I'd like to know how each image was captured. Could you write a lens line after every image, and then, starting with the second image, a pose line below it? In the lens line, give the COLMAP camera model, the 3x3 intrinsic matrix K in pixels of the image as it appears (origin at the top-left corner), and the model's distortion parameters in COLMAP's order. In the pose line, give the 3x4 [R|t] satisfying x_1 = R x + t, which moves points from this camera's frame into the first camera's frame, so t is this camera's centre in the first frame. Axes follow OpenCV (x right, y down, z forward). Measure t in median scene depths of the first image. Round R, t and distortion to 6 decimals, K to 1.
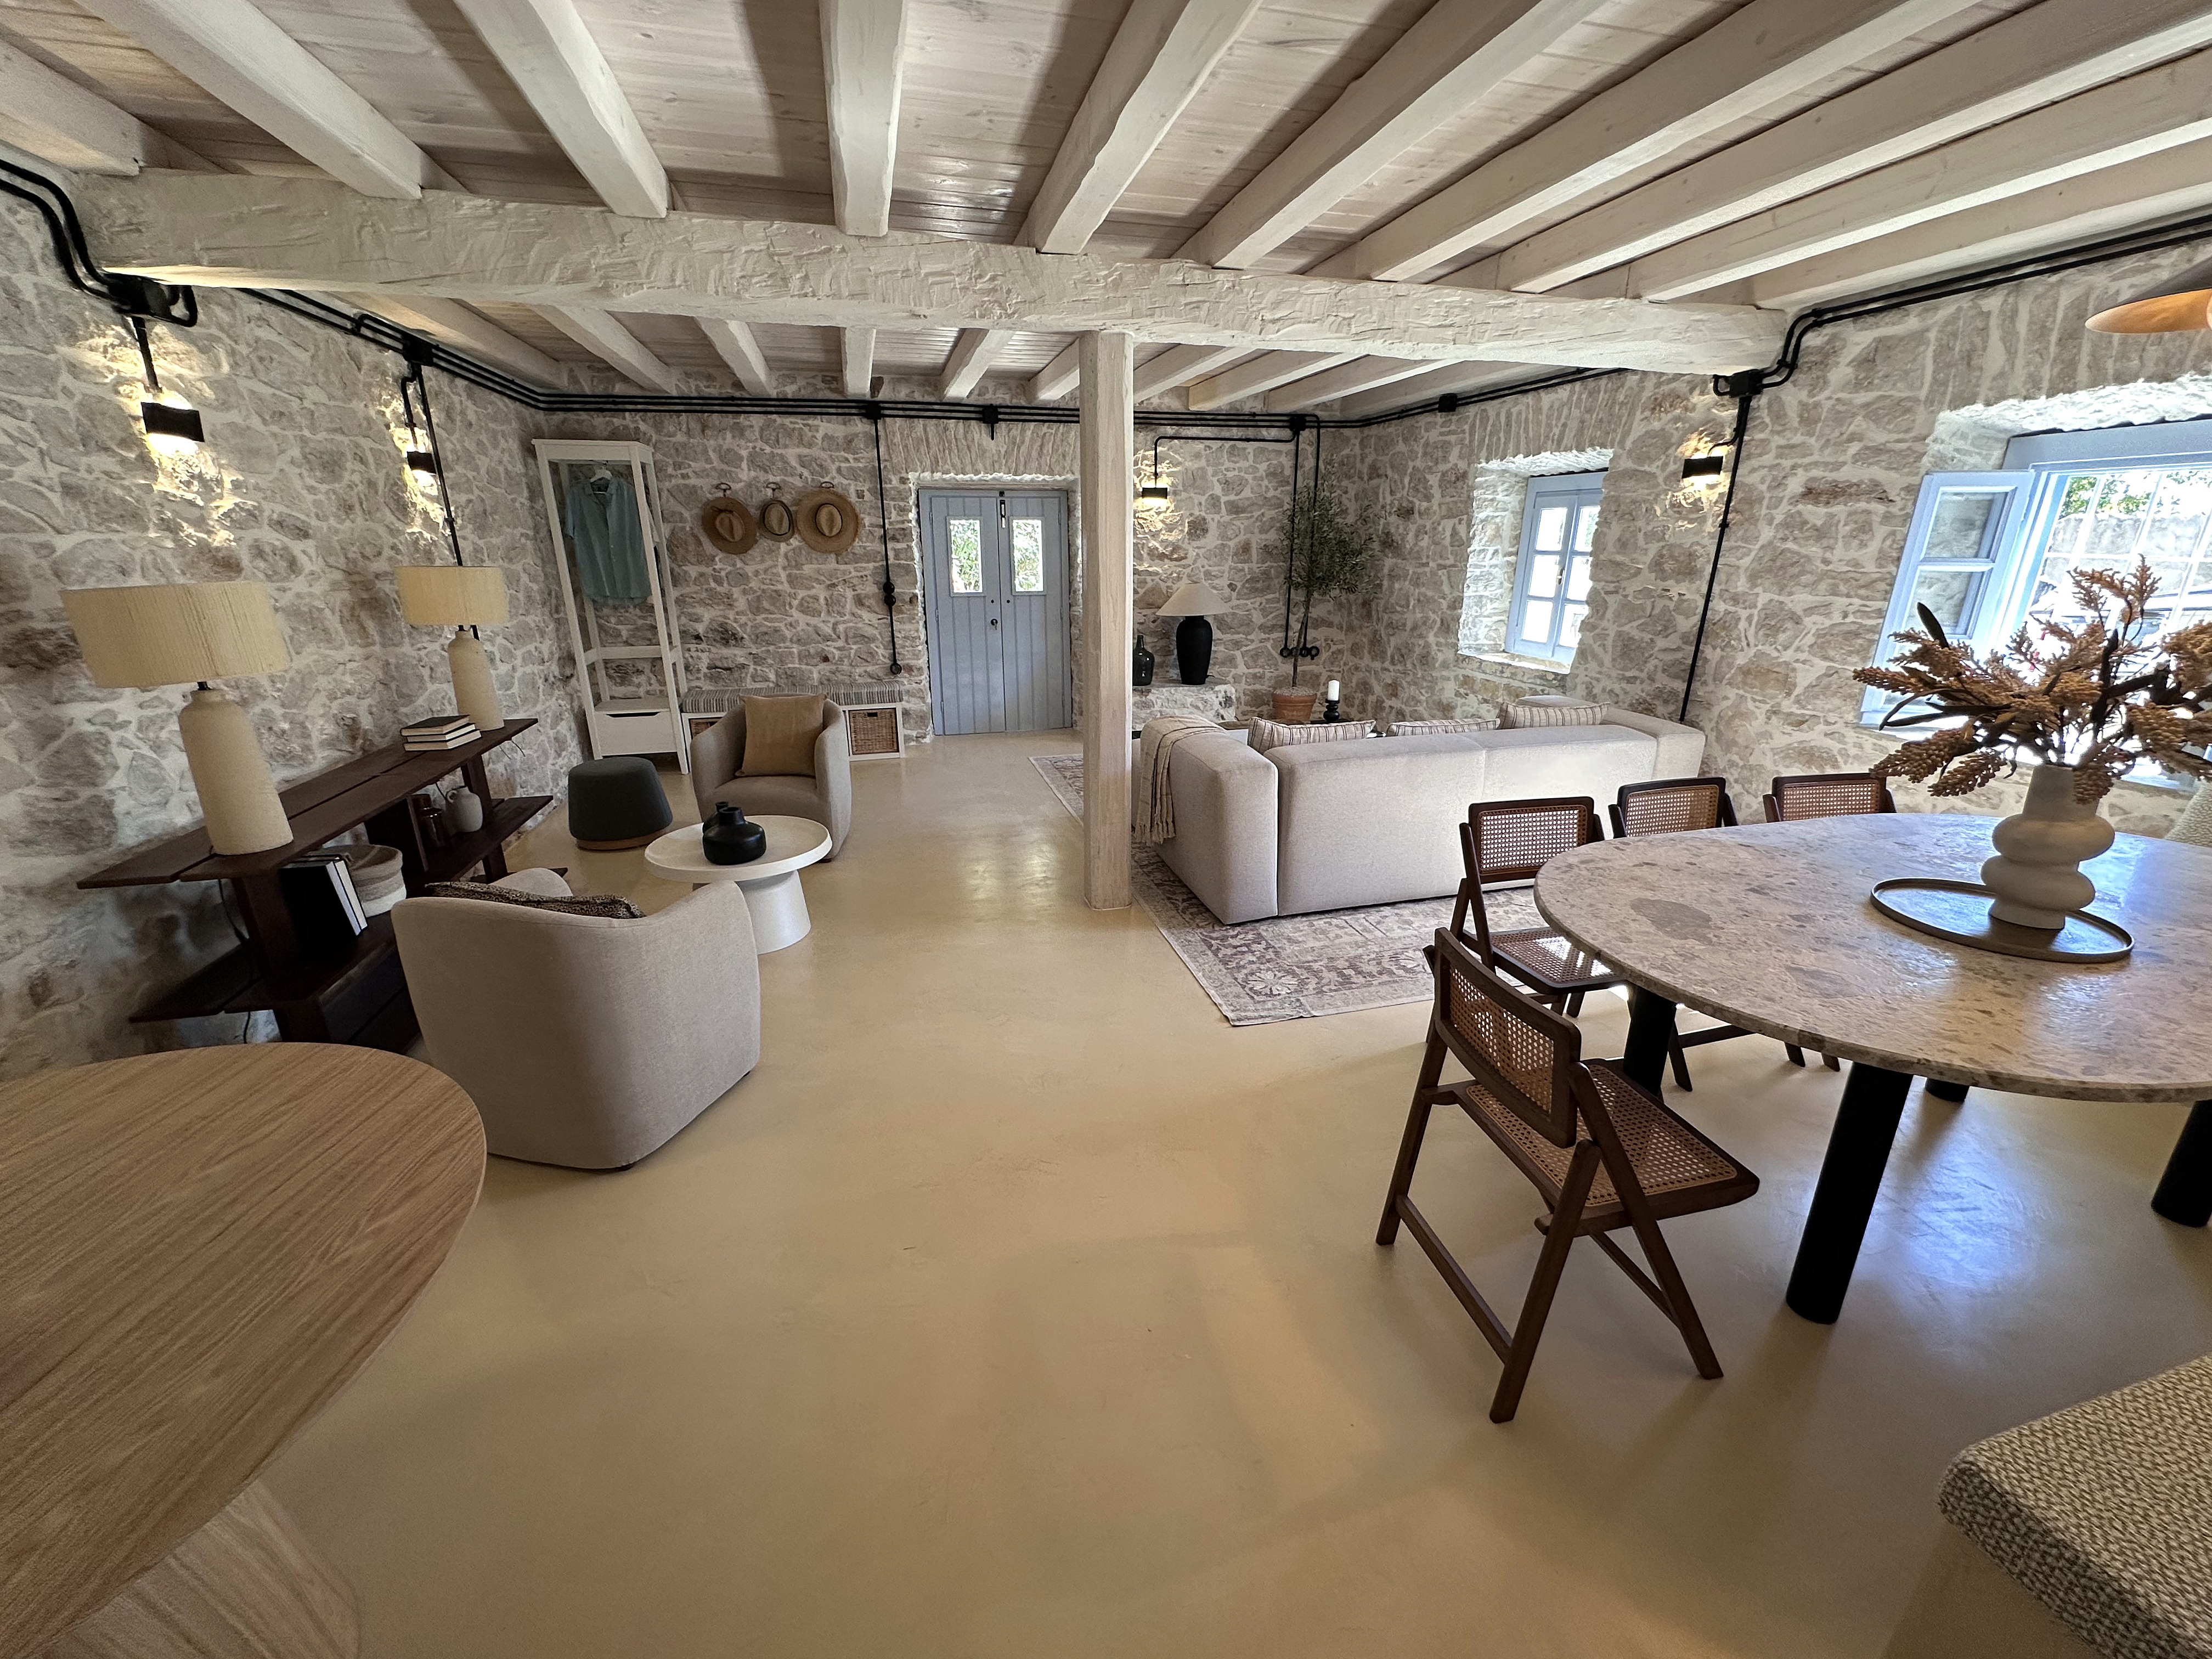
lens RADIAL K [[888.3, 0, 1106.4], [0, 888.3, 830.2], [0, 0, 1]] dist [-0.007359, 0.001997]
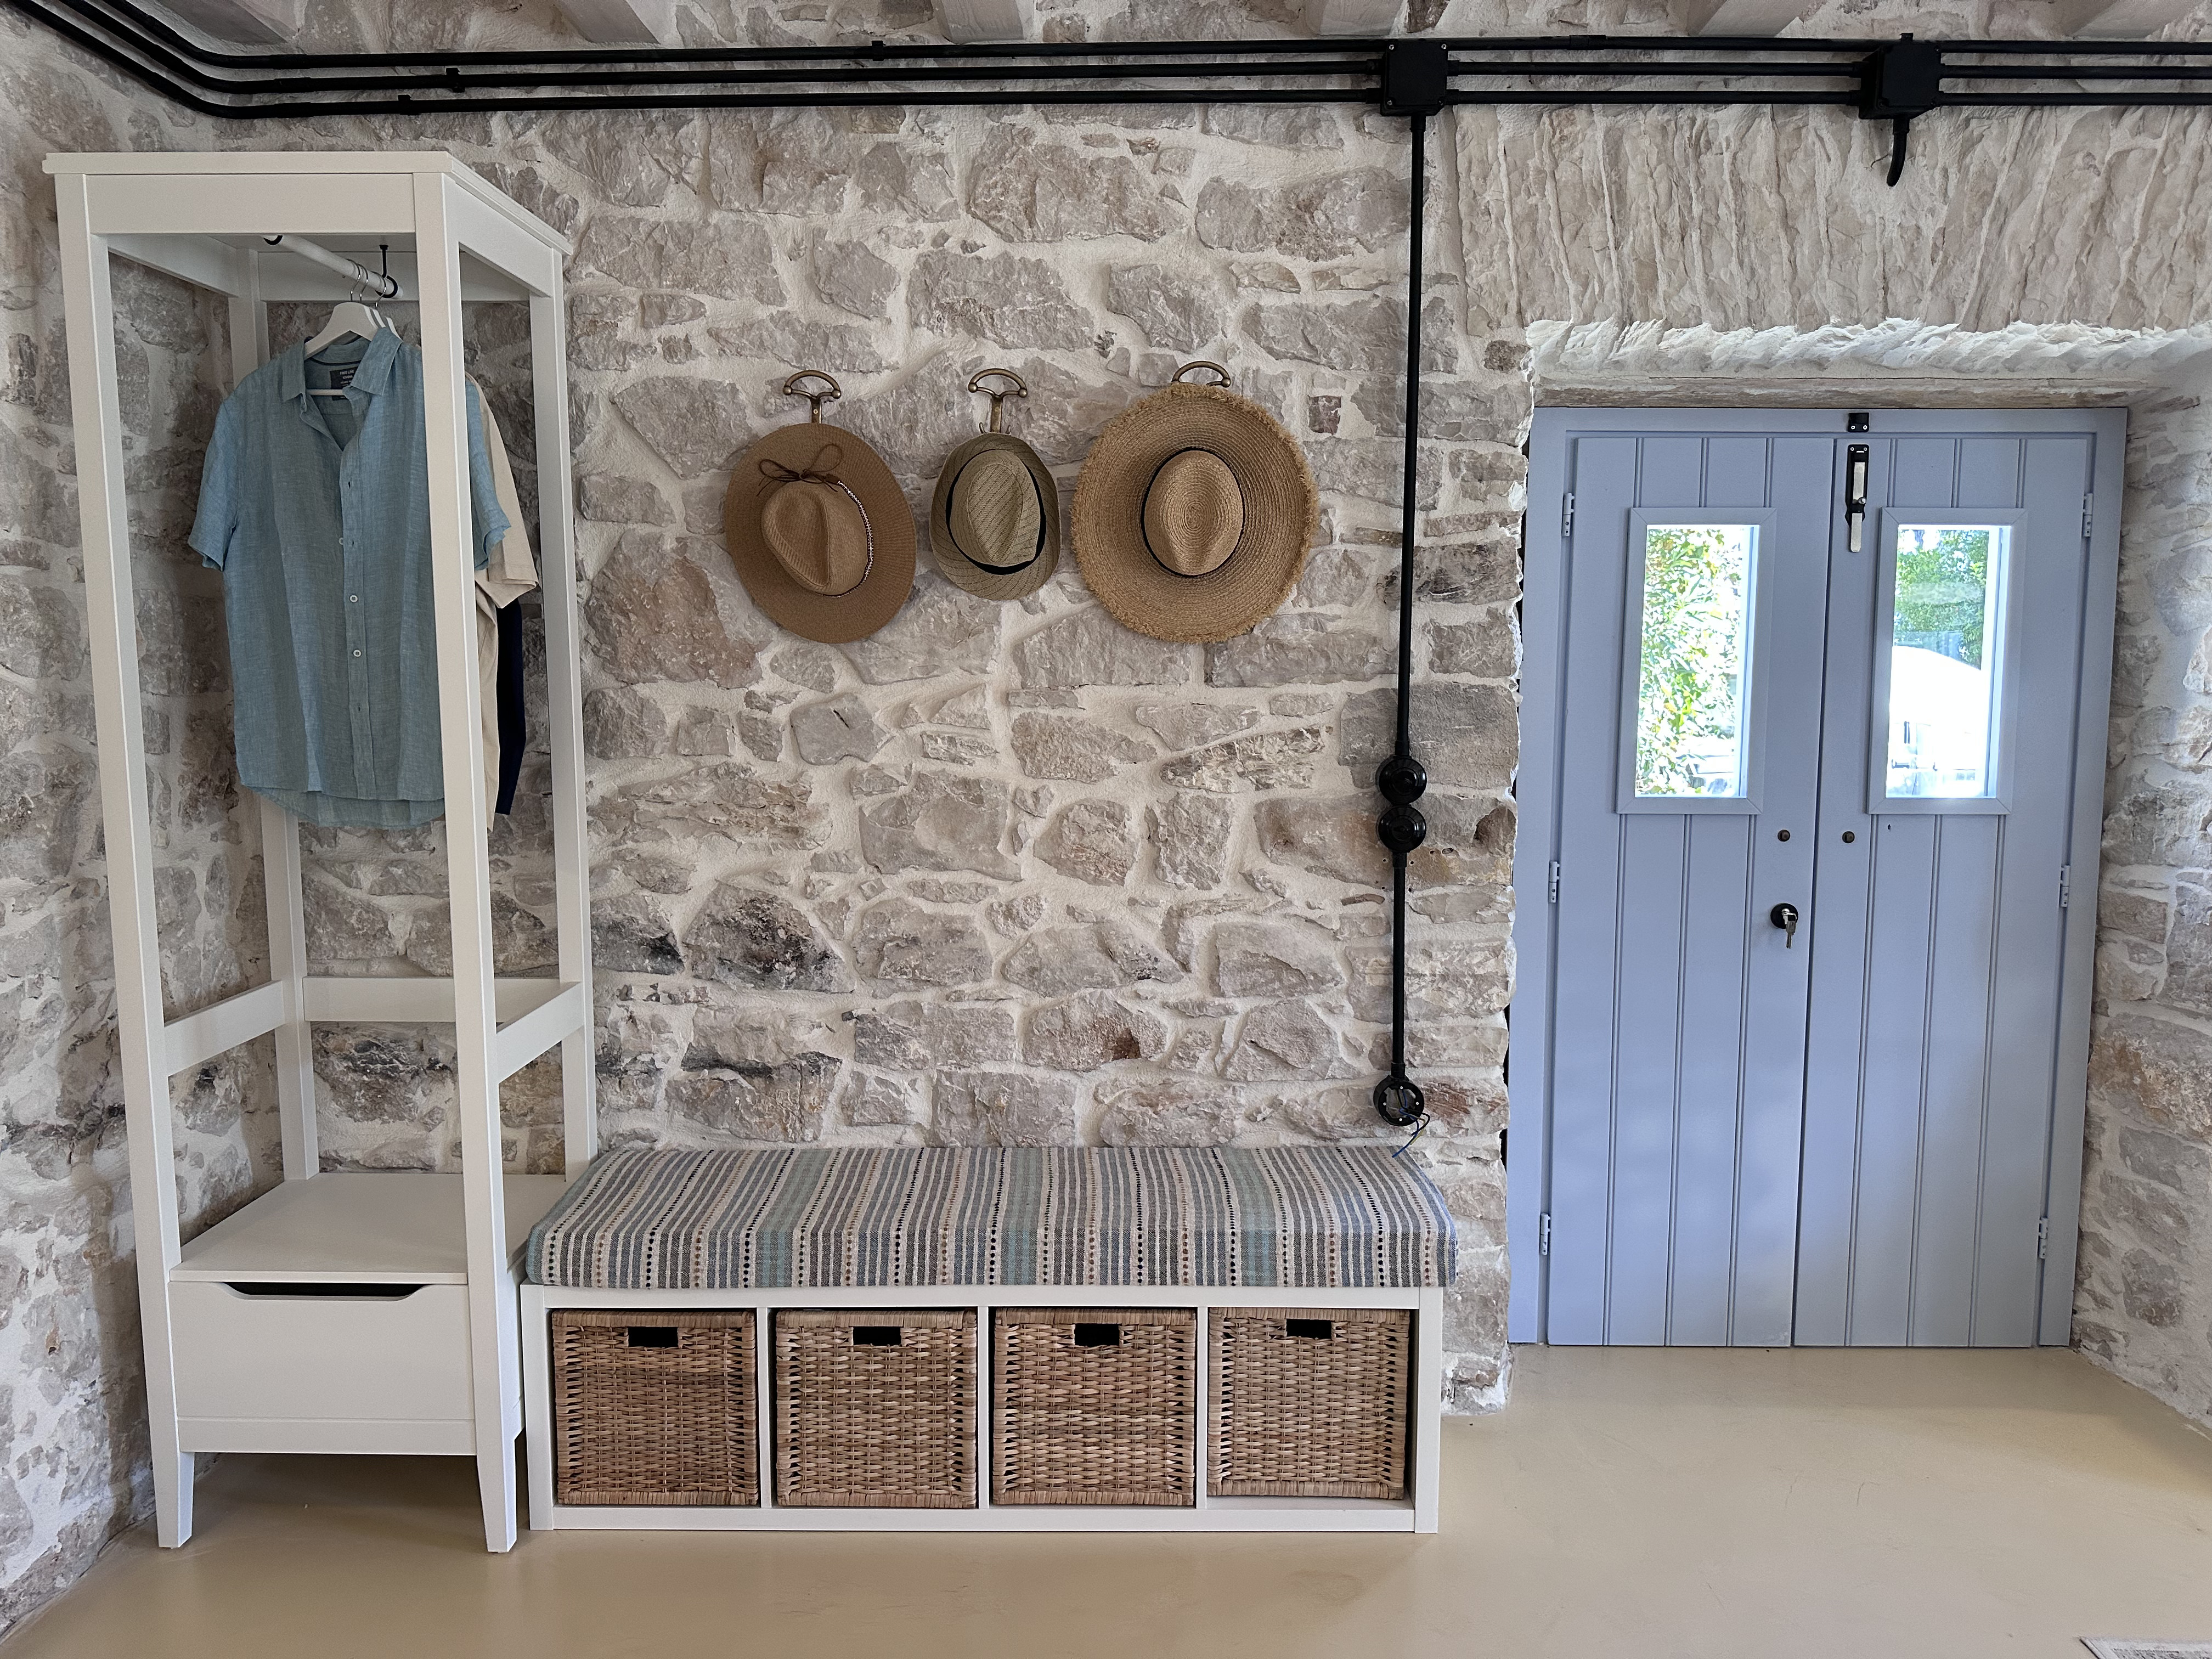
lens RADIAL K [[1608.7, 0, 1112.5], [0, 1608.7, 839.5], [0, 0, 1]] dist [0.067832, -0.073631]
pose [[0.960135, 0.034062, -0.277455, -0.203898], [-0.091975, 0.975778, -0.198489, -0.166345], [0.263974, 0.216095, 0.940011, 0.581579]]
